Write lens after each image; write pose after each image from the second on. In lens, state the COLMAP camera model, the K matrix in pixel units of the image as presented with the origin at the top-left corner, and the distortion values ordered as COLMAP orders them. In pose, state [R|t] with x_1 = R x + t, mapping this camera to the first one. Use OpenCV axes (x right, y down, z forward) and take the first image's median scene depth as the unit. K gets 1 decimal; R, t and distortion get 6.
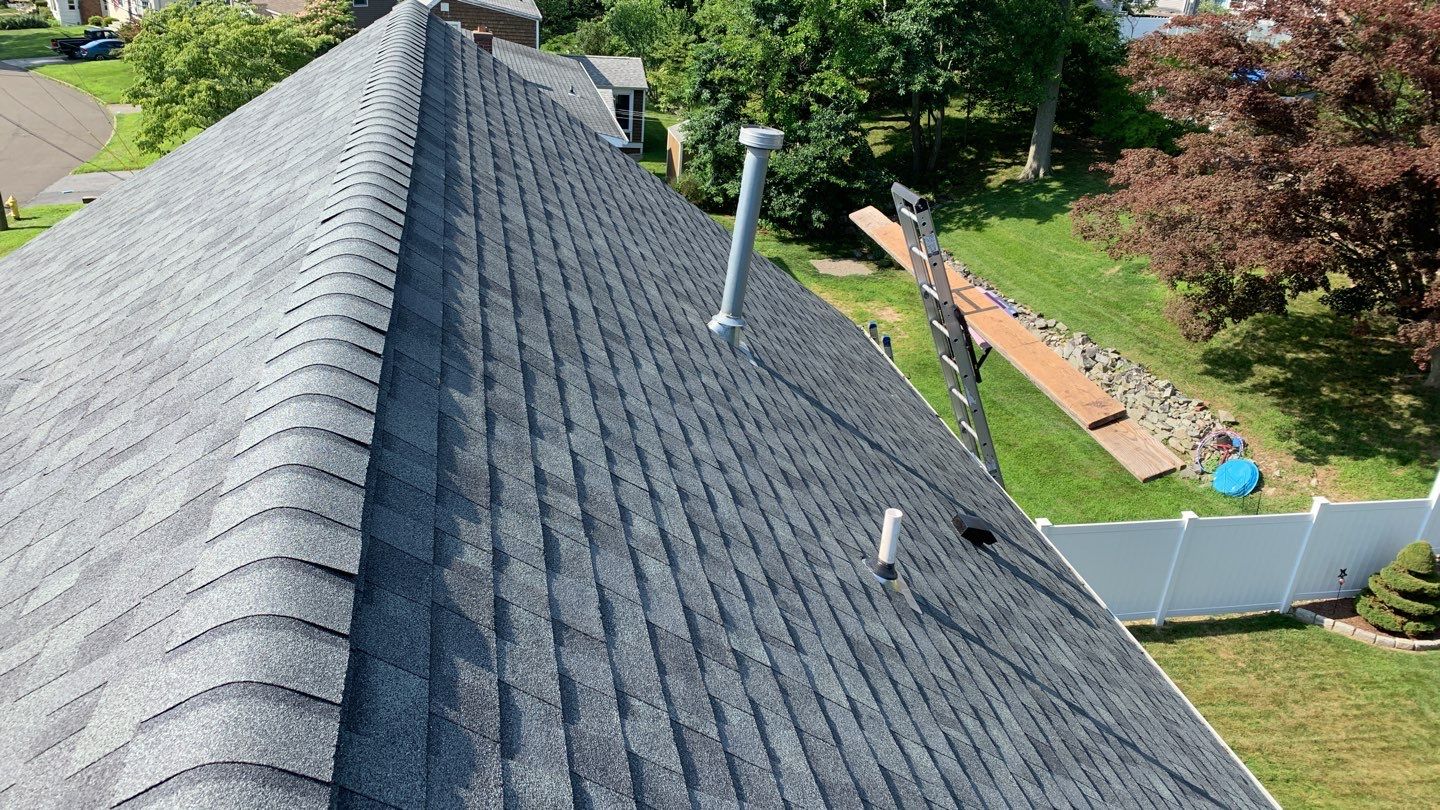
lens RADIAL K [[1154.6, 0, 720.0], [0, 1154.6, 405.0], [0, 0, 1]] dist [-0.013932, 0.067132]
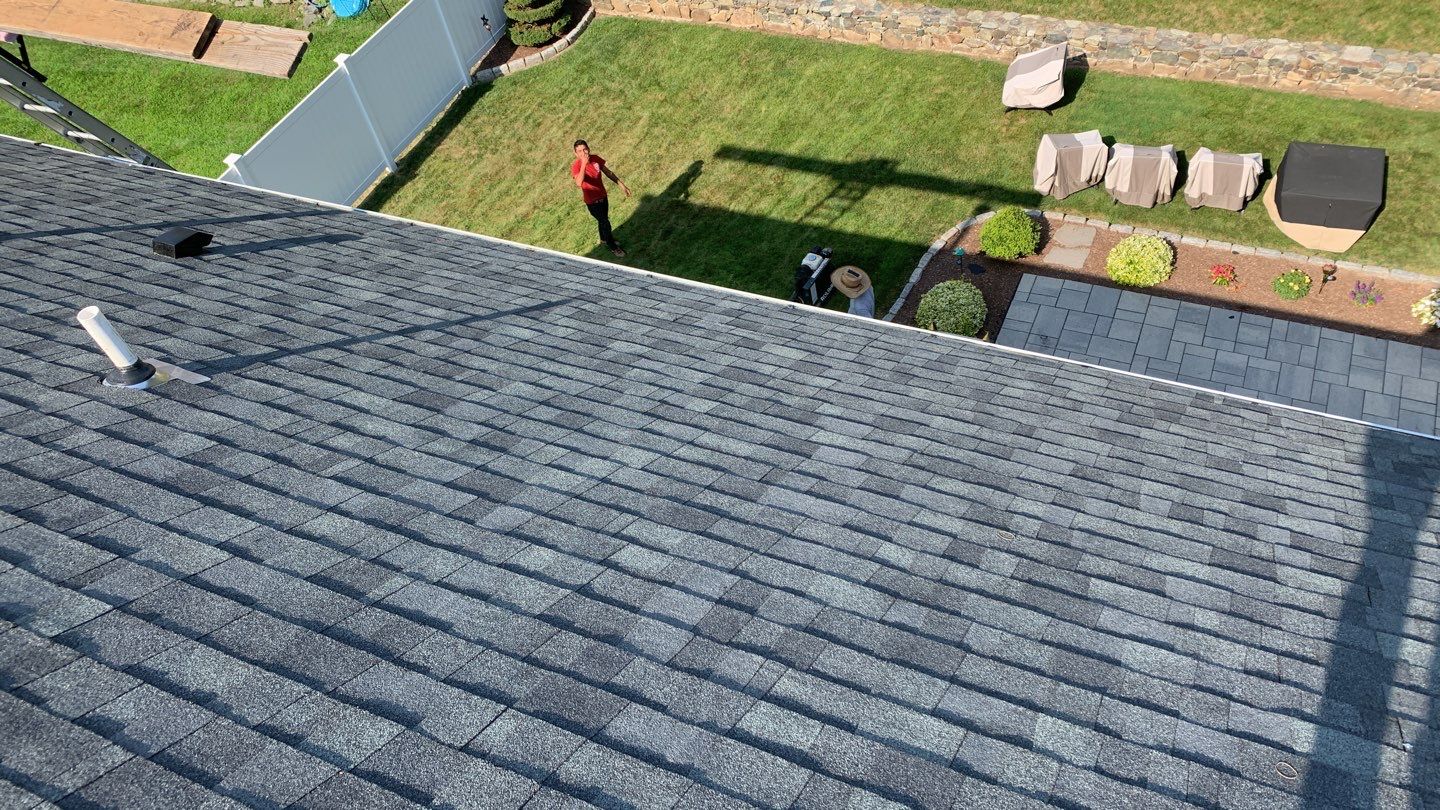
lens RADIAL K [[1154.6, 0, 720.0], [0, 1154.6, 405.0], [0, 0, 1]] dist [-0.013932, 0.067132]
pose [[0.591665, -0.704890, 0.391233, 0.050263], [0.518386, 0.704308, 0.485002, -0.020673], [-0.617421, -0.084149, 0.782119, 0.106696]]
